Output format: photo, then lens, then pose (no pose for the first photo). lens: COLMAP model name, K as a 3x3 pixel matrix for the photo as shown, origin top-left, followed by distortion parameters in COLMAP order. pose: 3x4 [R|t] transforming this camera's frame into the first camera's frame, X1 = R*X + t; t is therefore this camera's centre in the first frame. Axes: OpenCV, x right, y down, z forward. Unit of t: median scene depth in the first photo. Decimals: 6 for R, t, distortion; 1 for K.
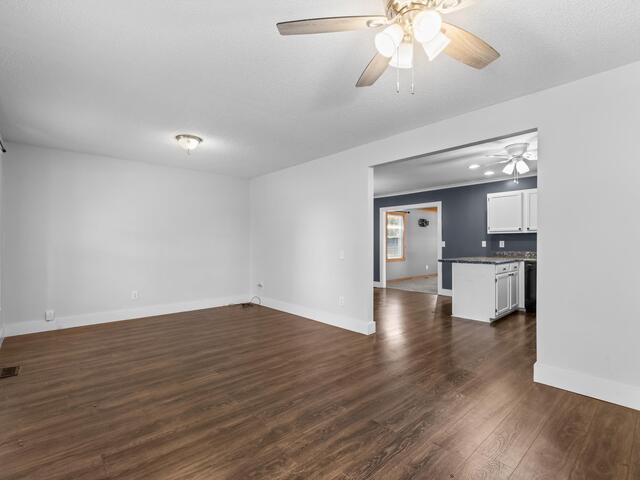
lens RADIAL K [[307.7, 0, 316.3], [0, 307.7, 245.2], [0, 0, 1]] dist [0.001076, 0.000094]
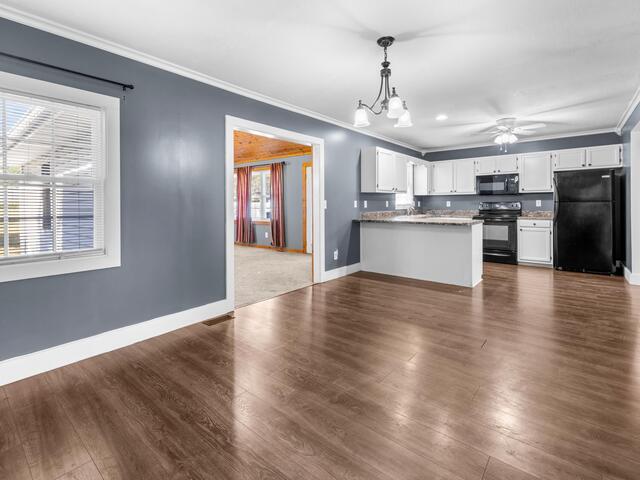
lens RADIAL K [[312.9, 0, 317.3], [0, 312.9, 206.2], [0, 0, 1]] dist [0.001616, 0.000204]
pose [[-0.149044, -0.002479, 0.988828, -0.256232], [0.012189, 0.999916, 0.004344, -0.002857], [-0.988756, 0.012700, -0.149001, 1.118520]]
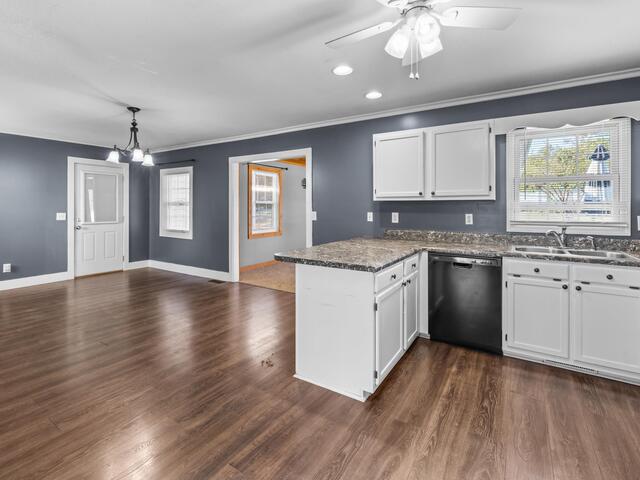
lens RADIAL K [[312.9, 0, 317.3], [0, 312.9, 206.2], [0, 0, 1]] dist [0.001616, 0.000204]
pose [[0.963596, 0.005191, 0.267312, 0.248363], [-0.003719, 0.999975, -0.006012, -0.019318], [-0.267336, 0.004799, 0.963591, 0.380695]]
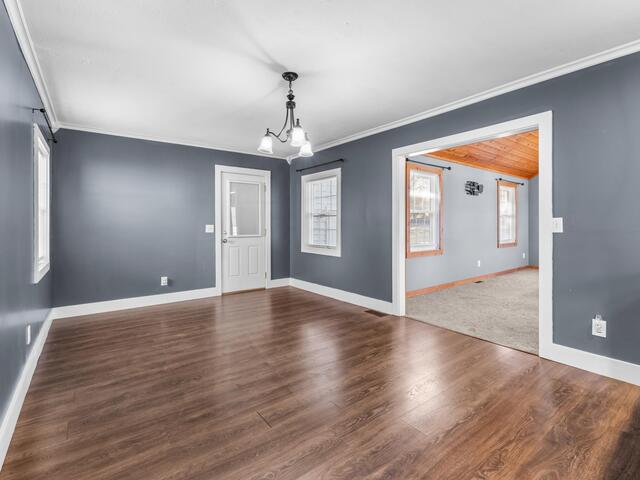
lens RADIAL K [[306.8, 0, 319.9], [0, 306.8, 224.3], [0, 0, 1]] dist [-0.001148, -0.000074]
pose [[0.997296, -0.001389, -0.073477, 0.152170], [0.001150, 0.999994, -0.003294, -0.003444], [0.073481, 0.003200, 0.997291, 0.606697]]
